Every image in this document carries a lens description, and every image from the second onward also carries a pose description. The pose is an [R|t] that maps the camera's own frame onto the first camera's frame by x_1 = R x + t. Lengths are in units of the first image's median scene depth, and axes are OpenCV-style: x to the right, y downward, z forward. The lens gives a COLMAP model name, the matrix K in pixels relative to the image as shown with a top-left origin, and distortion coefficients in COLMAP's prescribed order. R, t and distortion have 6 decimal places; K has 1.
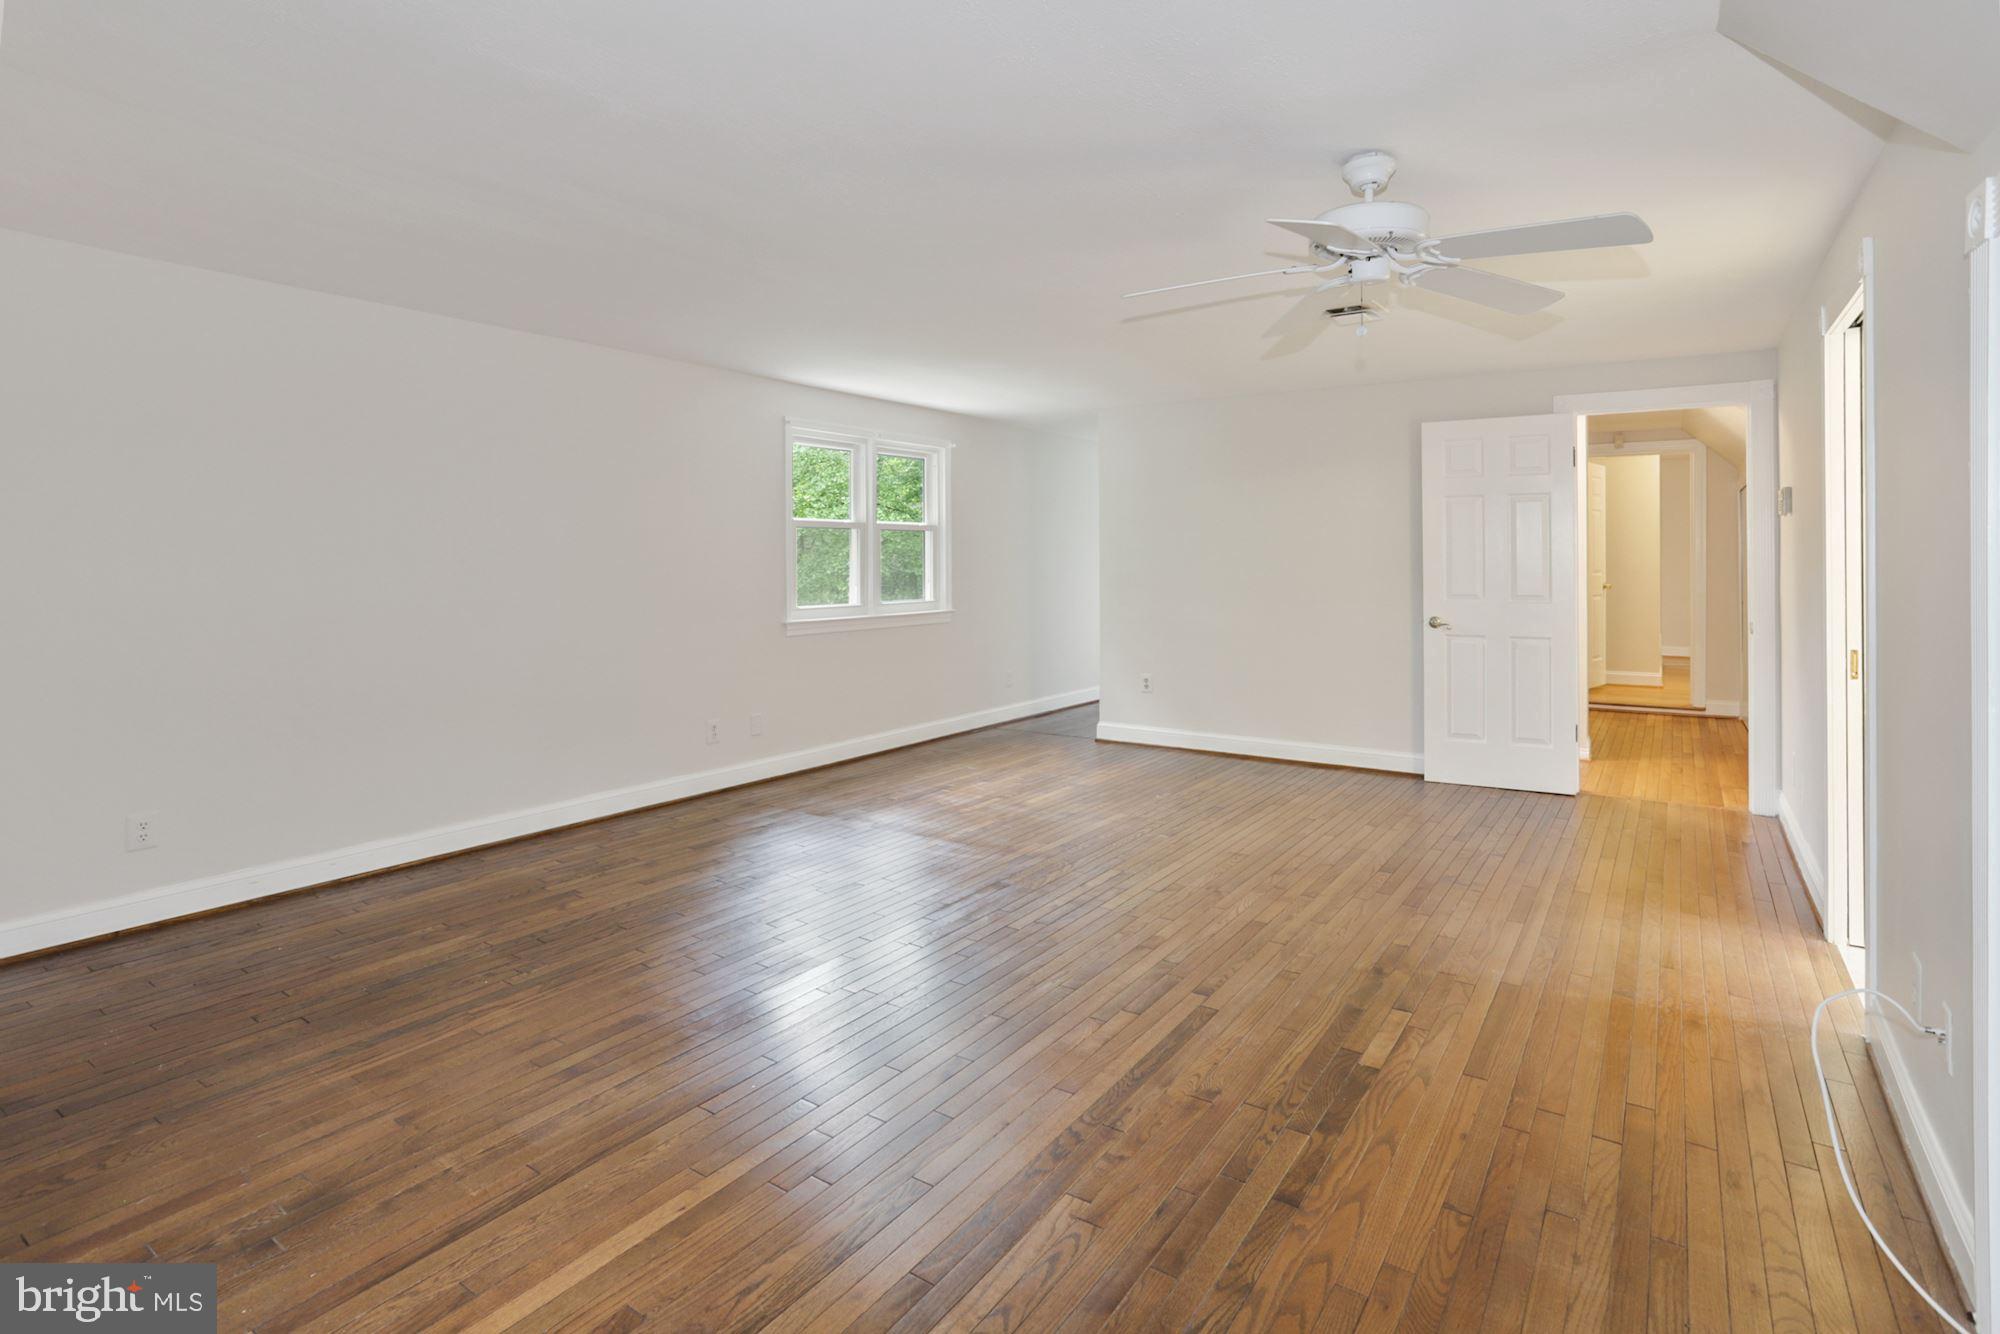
lens RADIAL K [[990.0, 0, 996.6], [0, 990.0, 601.2], [0, 0, 1]] dist [-0.021431, 0.000794]
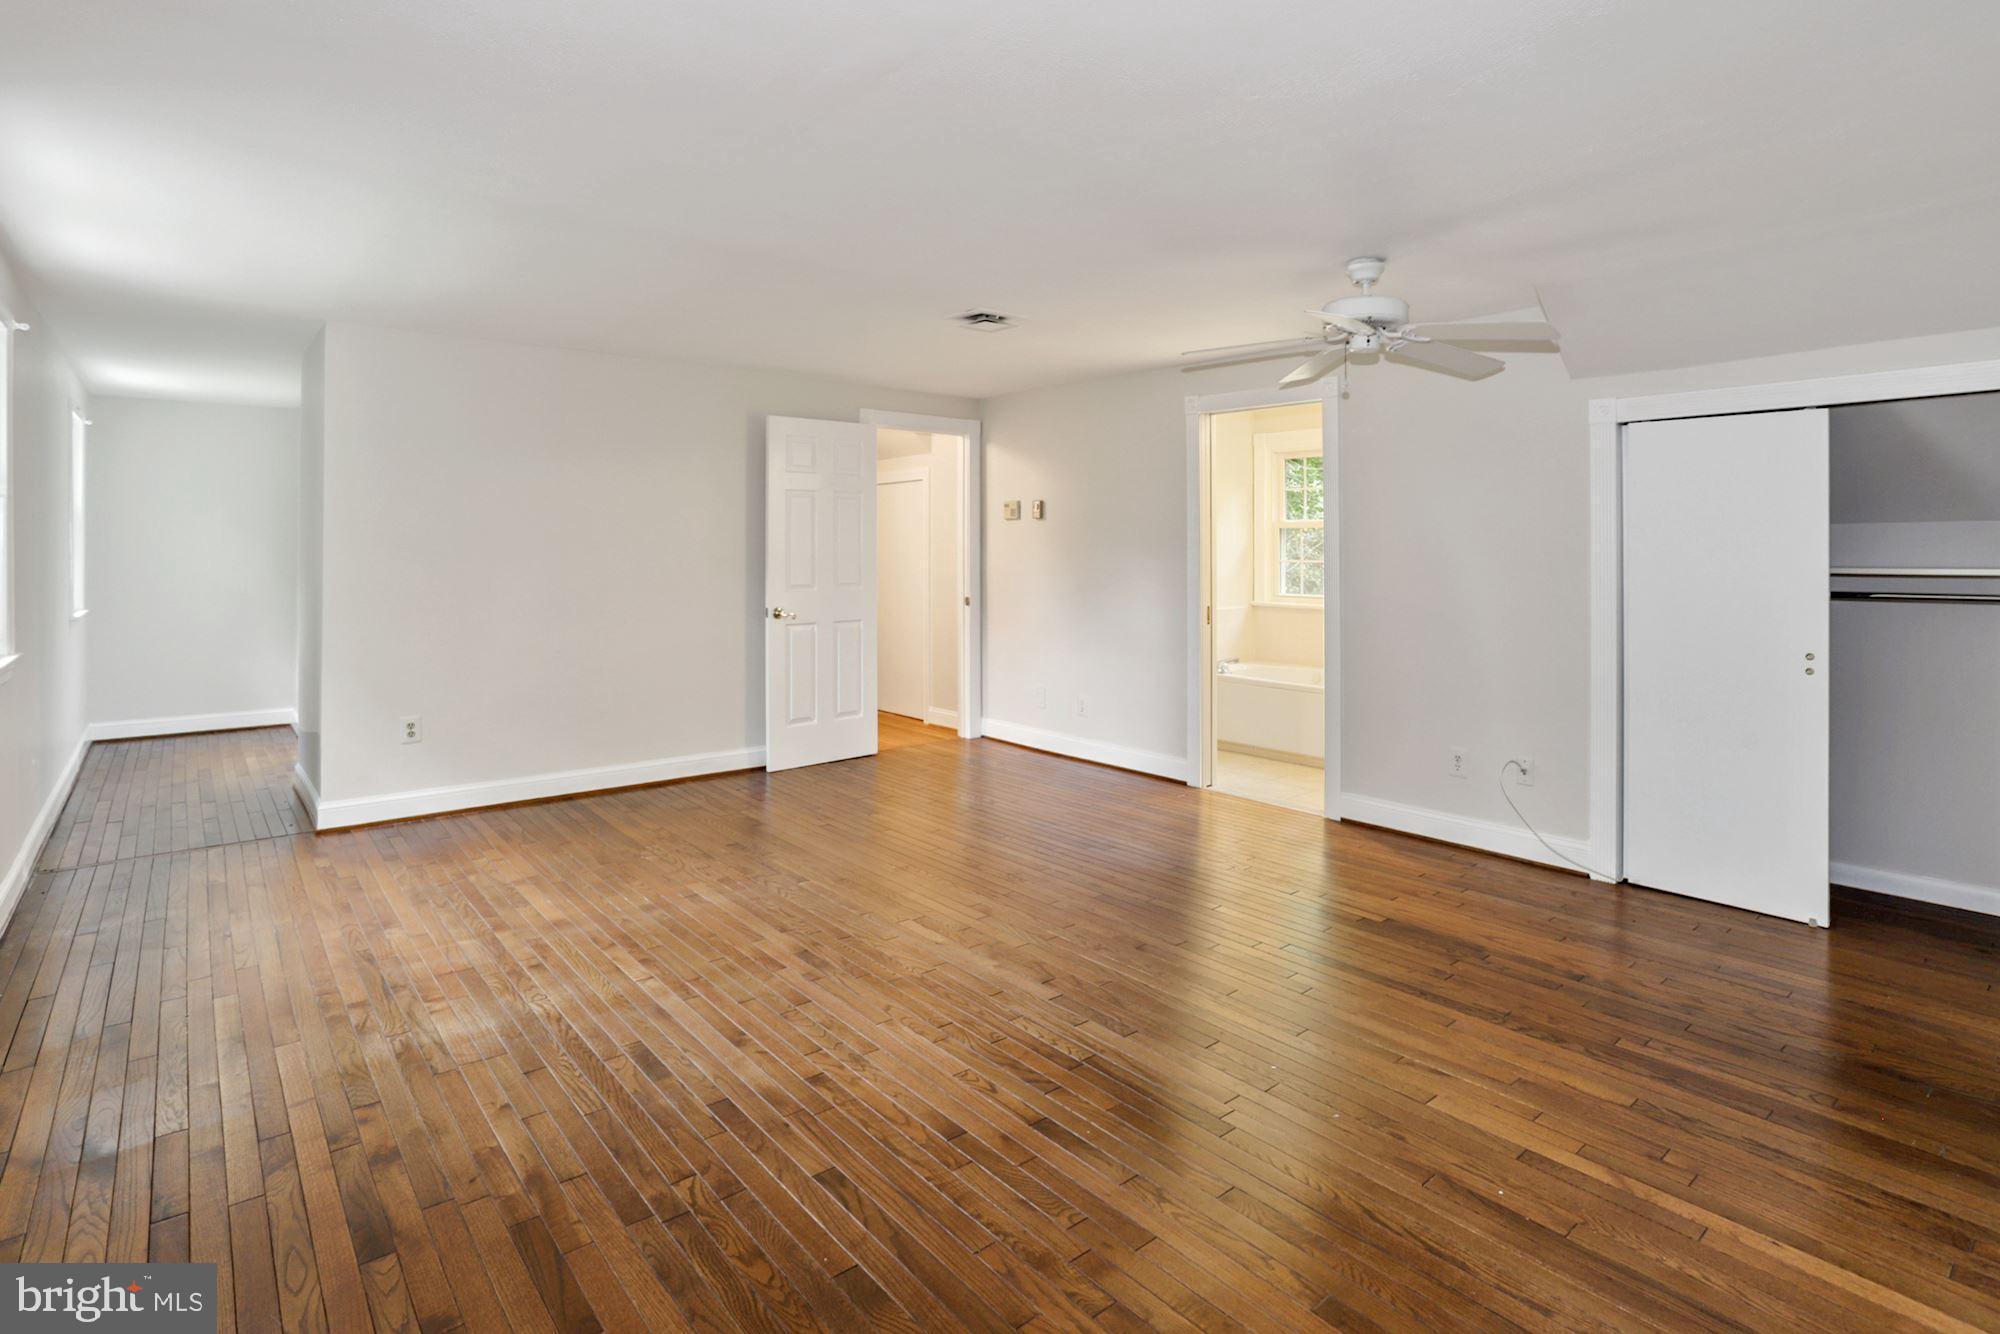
lens RADIAL K [[1009.0, 0, 1001.9], [0, 1009.0, 554.8], [0, 0, 1]] dist [-0.004601, -0.001808]
pose [[0.279574, 0.001036, 0.960123, -0.495795], [0.041331, 0.999059, -0.013113, -0.015272], [-0.959234, 0.043349, 0.279269, 0.488941]]
